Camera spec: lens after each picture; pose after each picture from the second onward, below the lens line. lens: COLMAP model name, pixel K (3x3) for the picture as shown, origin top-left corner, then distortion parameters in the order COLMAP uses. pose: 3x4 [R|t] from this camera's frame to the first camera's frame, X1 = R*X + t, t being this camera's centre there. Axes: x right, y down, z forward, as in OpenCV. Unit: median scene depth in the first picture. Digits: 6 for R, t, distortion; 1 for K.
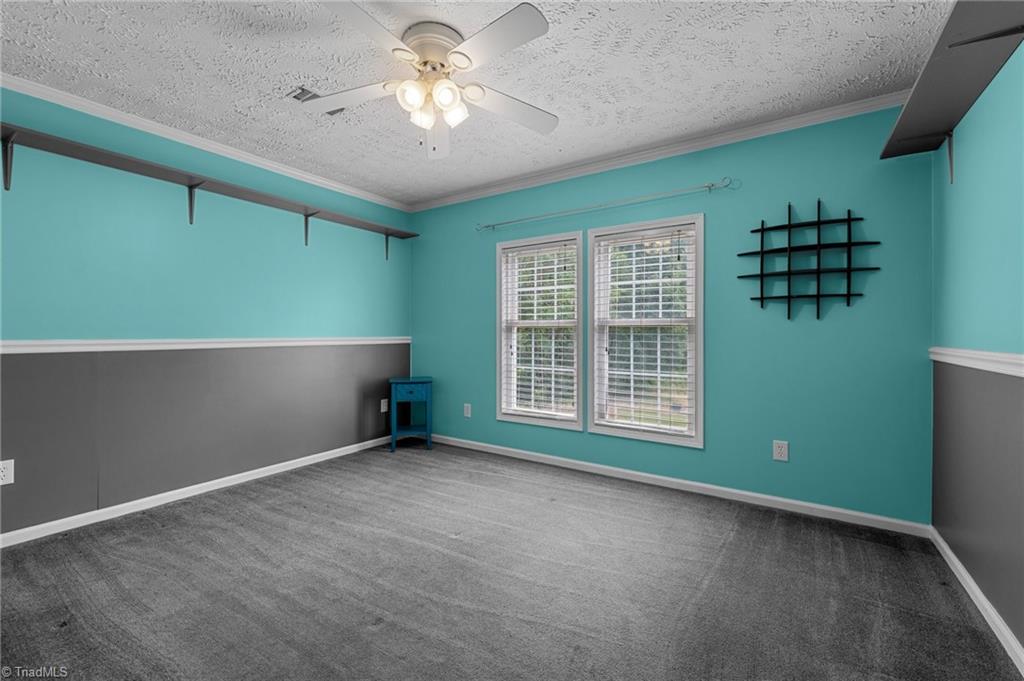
lens RADIAL K [[420.0, 0, 503.5], [0, 420.0, 339.3], [0, 0, 1]] dist [0.001827, -0.000328]
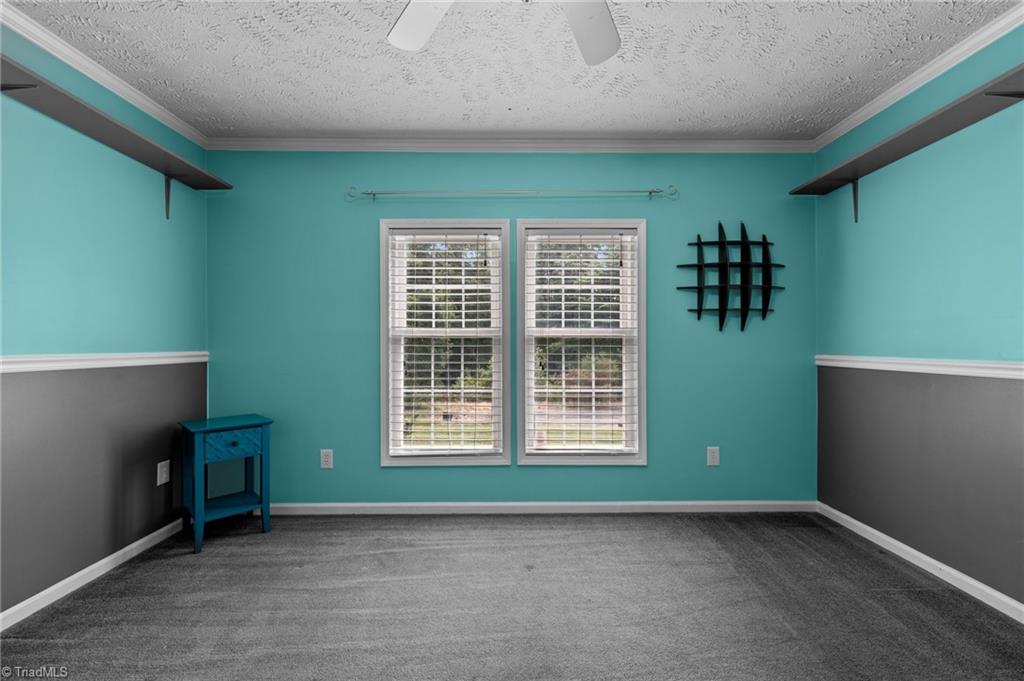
lens RADIAL K [[420.0, 0, 507.6], [0, 420.0, 347.7], [0, 0, 1]] dist [0.001827, -0.000328]
pose [[0.825098, -0.006904, 0.564948, -0.298268], [0.011734, 0.999919, -0.004918, -0.005447], [-0.564868, 0.010687, 0.825112, 0.356220]]
